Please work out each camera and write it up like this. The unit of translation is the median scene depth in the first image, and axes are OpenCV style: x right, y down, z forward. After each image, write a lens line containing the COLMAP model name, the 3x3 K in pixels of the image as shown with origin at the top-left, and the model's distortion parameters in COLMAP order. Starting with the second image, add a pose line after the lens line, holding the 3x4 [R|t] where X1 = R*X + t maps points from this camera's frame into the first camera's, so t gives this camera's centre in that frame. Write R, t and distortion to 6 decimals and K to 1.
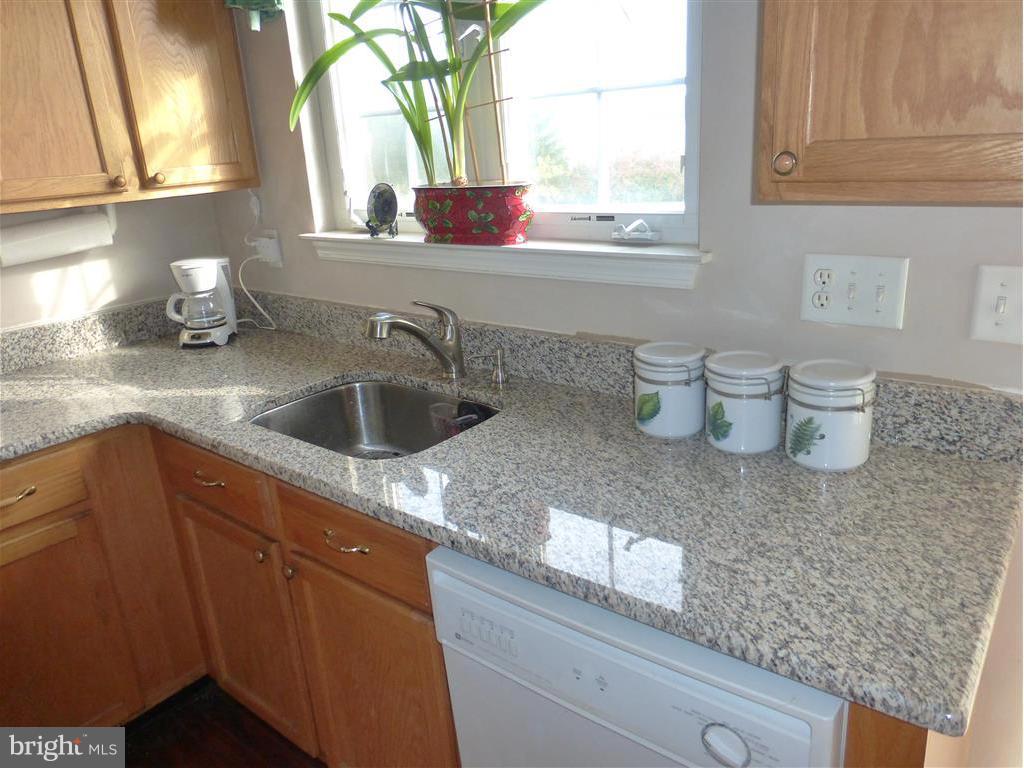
lens RADIAL K [[747.9, 0, 506.7], [0, 747.9, 386.2], [0, 0, 1]] dist [0.015419, -0.019498]
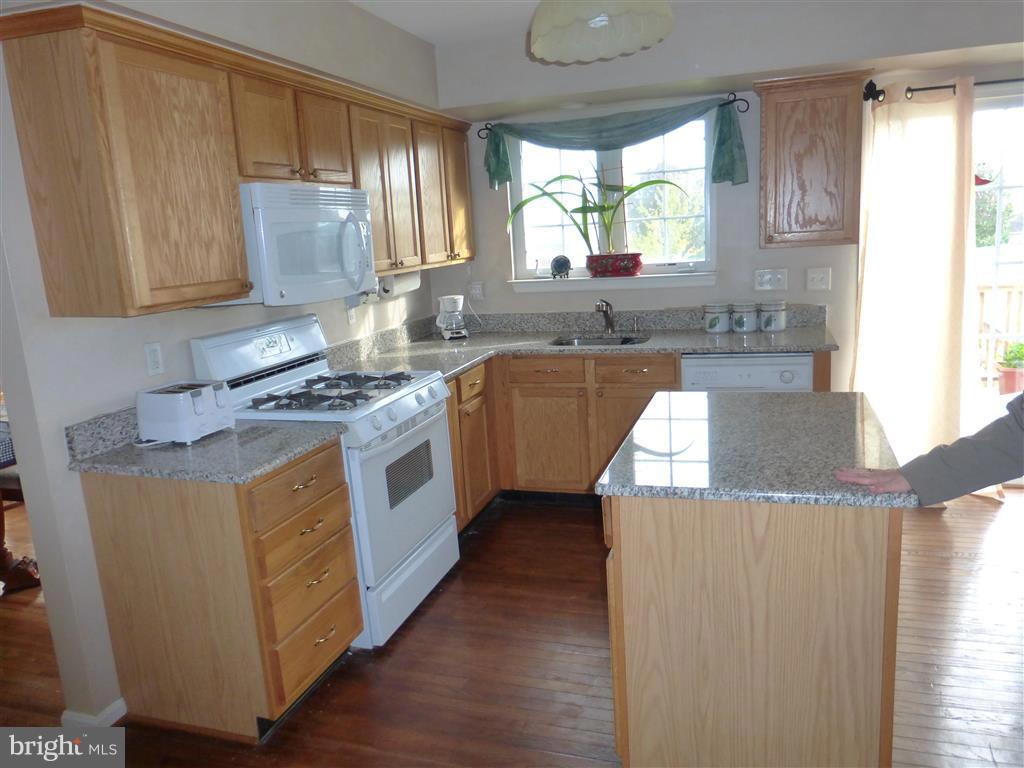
lens RADIAL K [[747.9, 0, 515.7], [0, 747.9, 393.4], [0, 0, 1]] dist [0.015419, -0.019498]
pose [[0.933722, -0.073938, 0.350281, -1.283222], [0.118647, 0.987054, -0.107919, 0.426550], [-0.337767, 0.142326, 0.930407, -1.157901]]
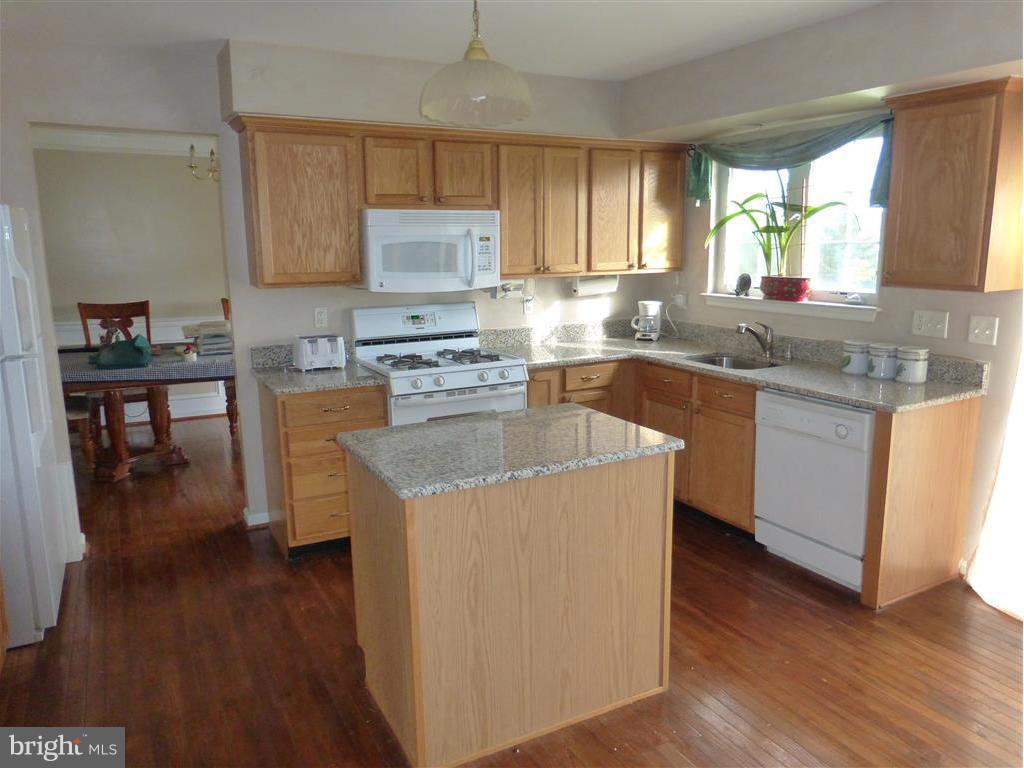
lens RADIAL K [[747.9, 0, 512.7], [0, 747.9, 386.2], [0, 0, 1]] dist [0.015419, -0.019498]
pose [[0.923907, 0.123071, -0.362285, 0.054618], [-0.162884, 0.983285, -0.081361, 0.419850], [0.346216, 0.134181, 0.928510, -1.504146]]
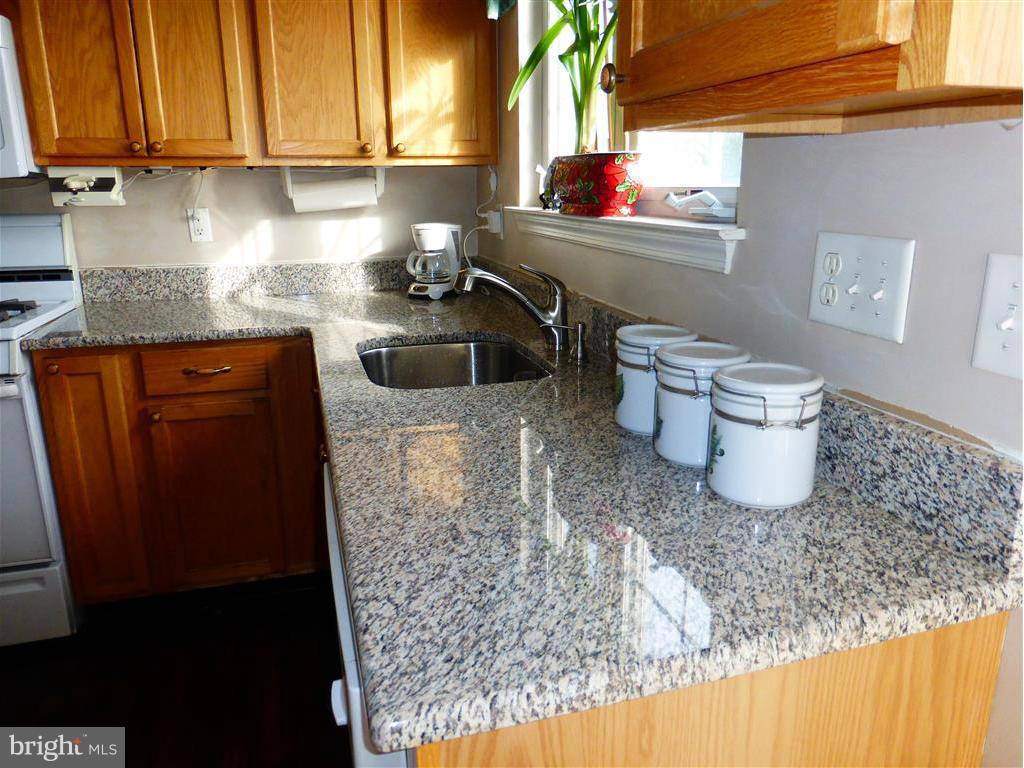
lens RADIAL K [[747.9, 0, 484.2], [0, 747.9, 381.7], [0, 0, 1]] dist [0.015419, -0.019498]
pose [[0.806334, 0.201825, -0.555960, 0.441383], [-0.221505, 0.974616, 0.032546, 0.016818], [0.548416, 0.096905, 0.830572, 0.150032]]
